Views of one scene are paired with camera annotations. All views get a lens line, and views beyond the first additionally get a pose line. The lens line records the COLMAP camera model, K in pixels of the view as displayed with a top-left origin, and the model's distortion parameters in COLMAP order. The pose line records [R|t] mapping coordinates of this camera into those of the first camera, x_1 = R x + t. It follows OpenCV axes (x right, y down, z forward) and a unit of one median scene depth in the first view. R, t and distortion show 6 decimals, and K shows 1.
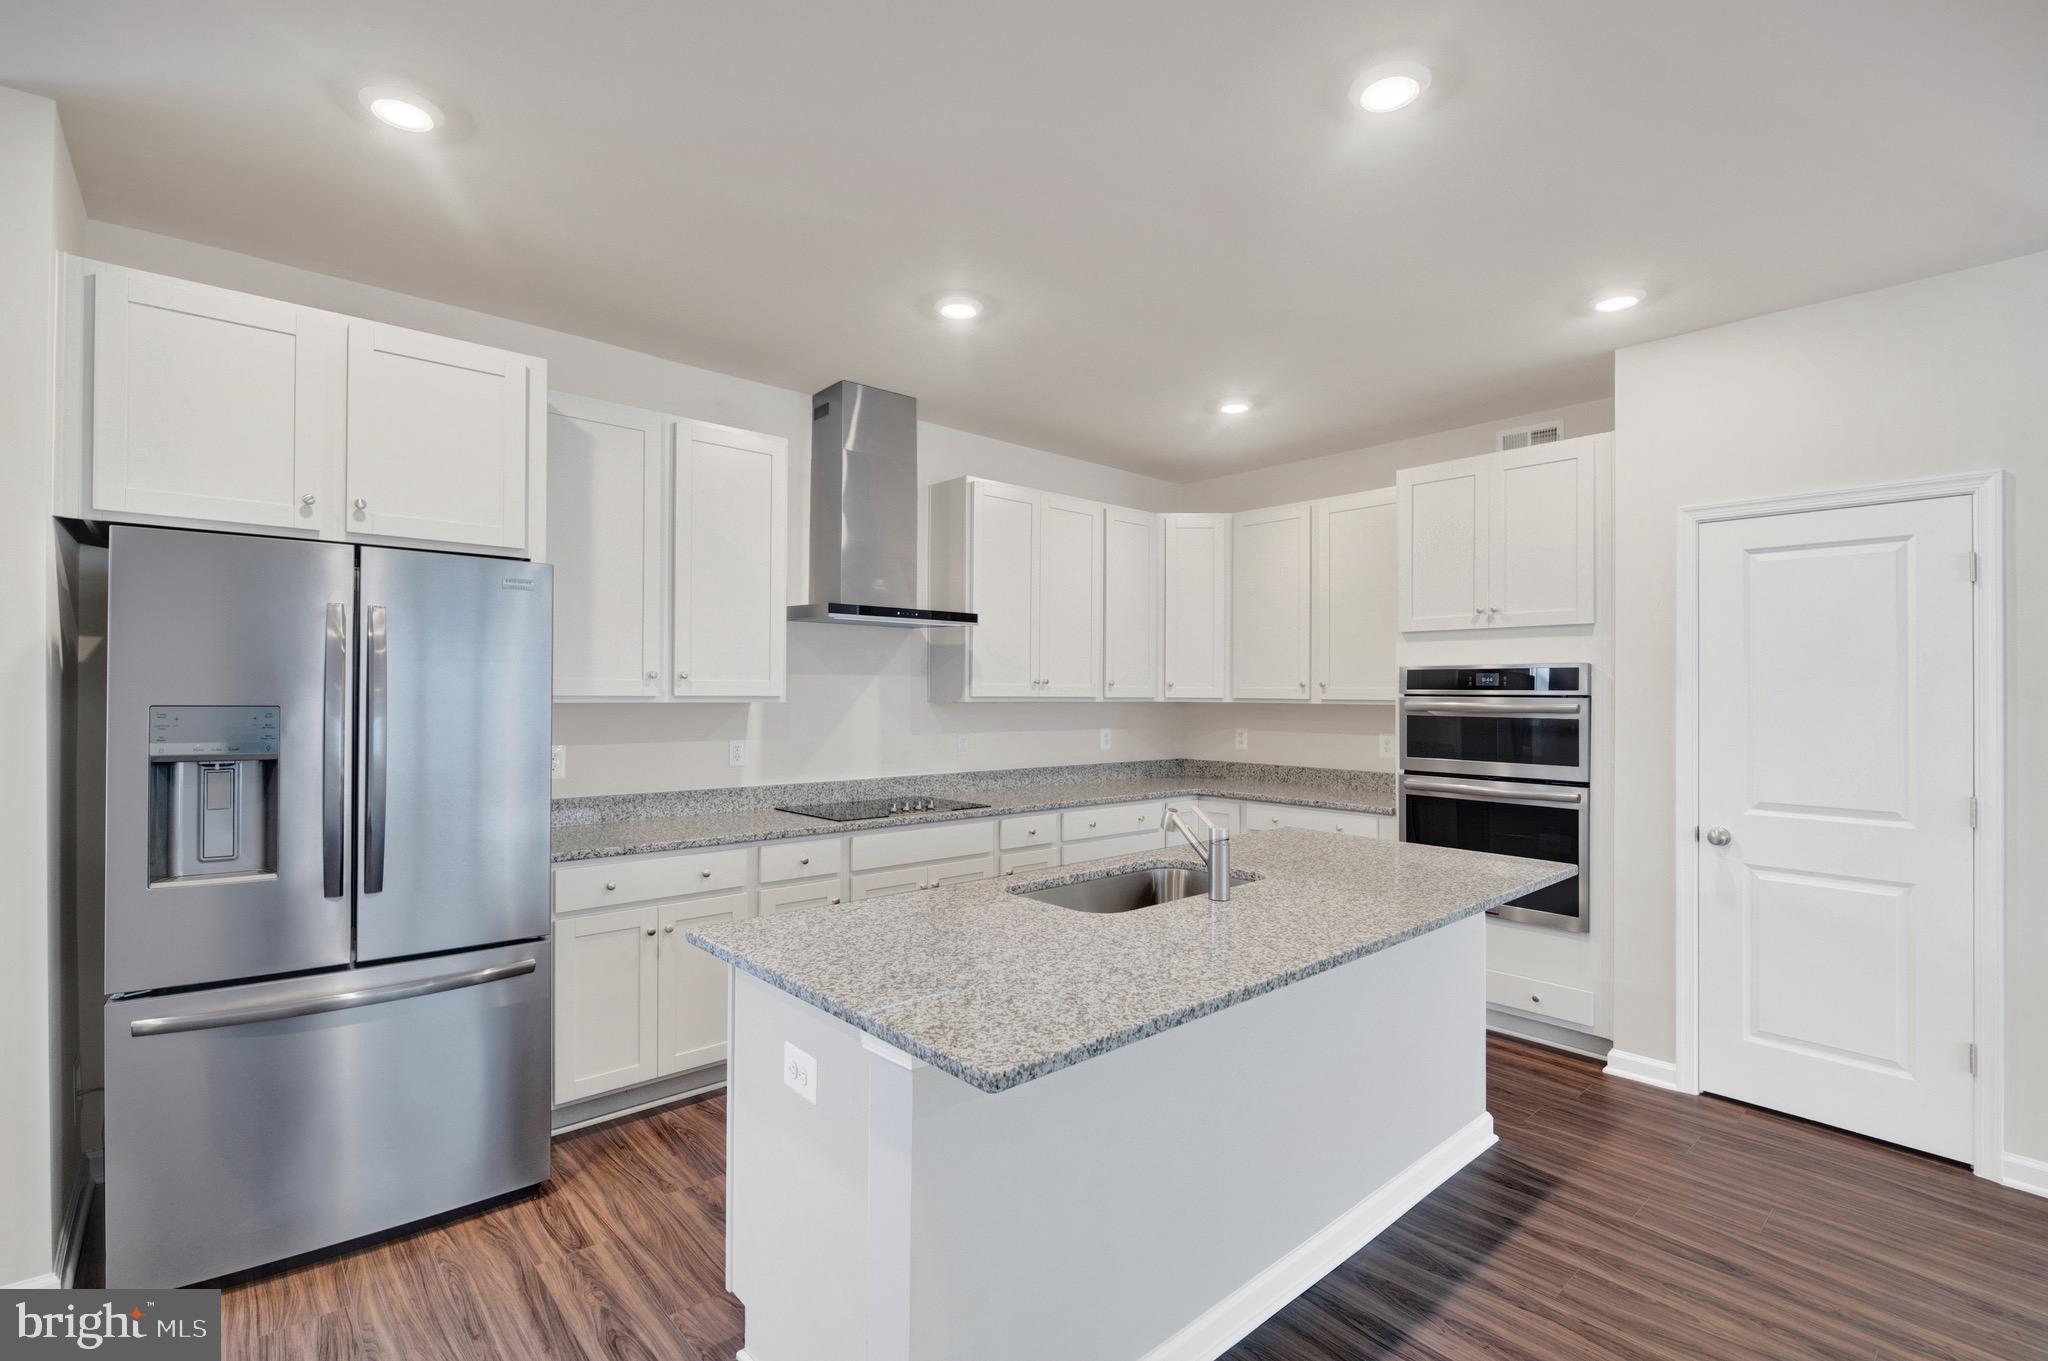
lens RADIAL K [[930.4, 0, 1166.6], [0, 930.4, 686.6], [0, 0, 1]] dist [-0.003728, -0.001808]
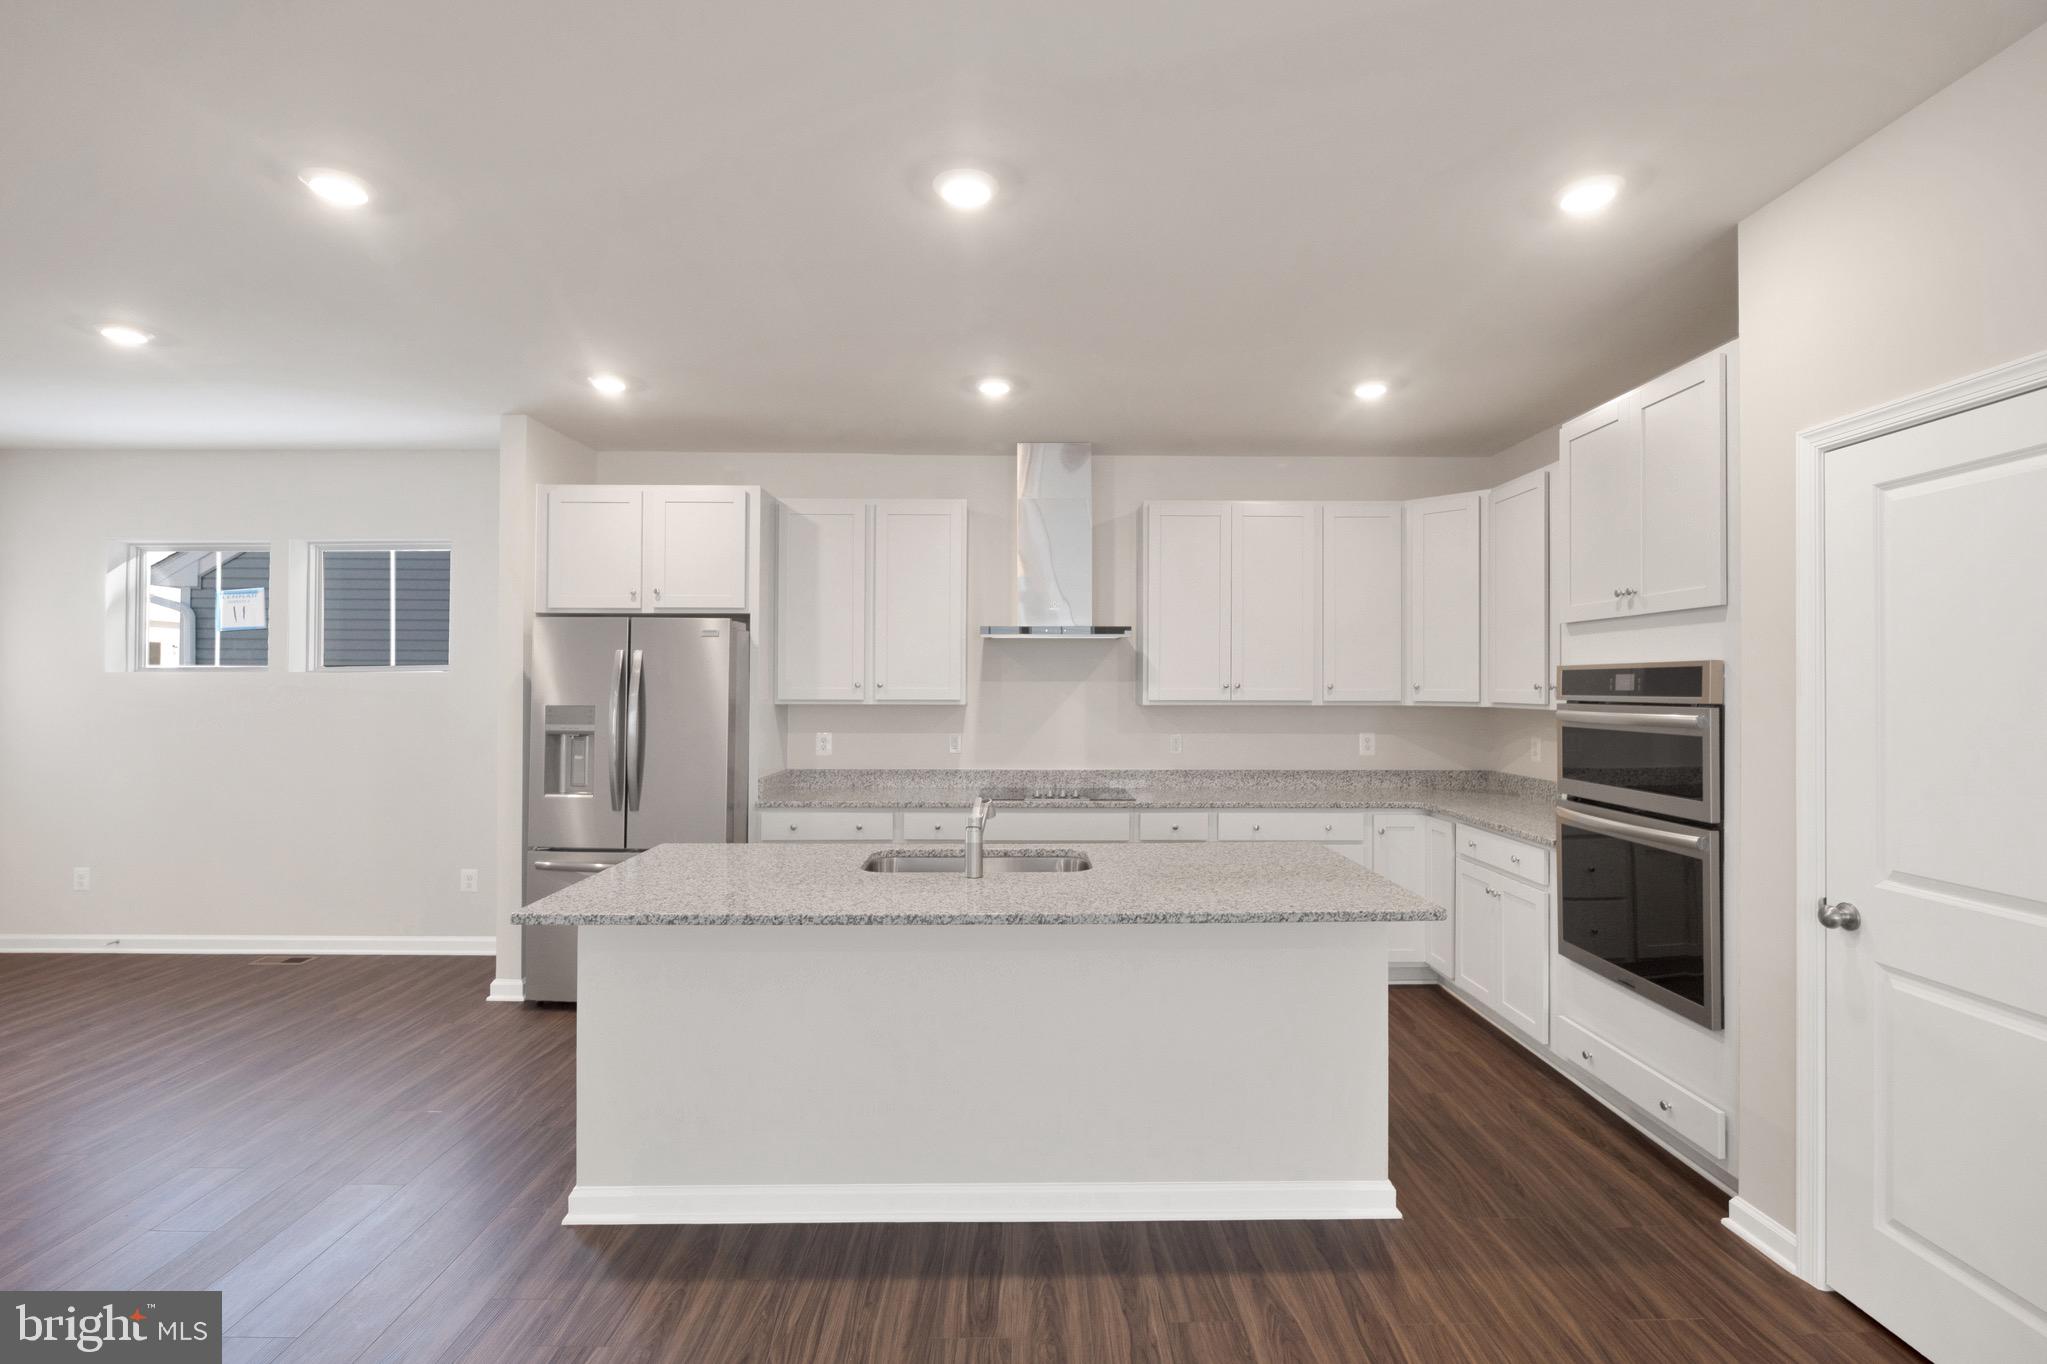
lens RADIAL K [[948.8, 0, 1023.5], [0, 948.8, 682.0], [0, 0, 1]] dist [-0.015616, 0.000223]
pose [[0.742673, -0.007690, -0.669610, 0.502940], [0.005876, 0.999970, -0.004967, -0.006889], [0.669629, -0.000245, 0.742696, 0.082120]]
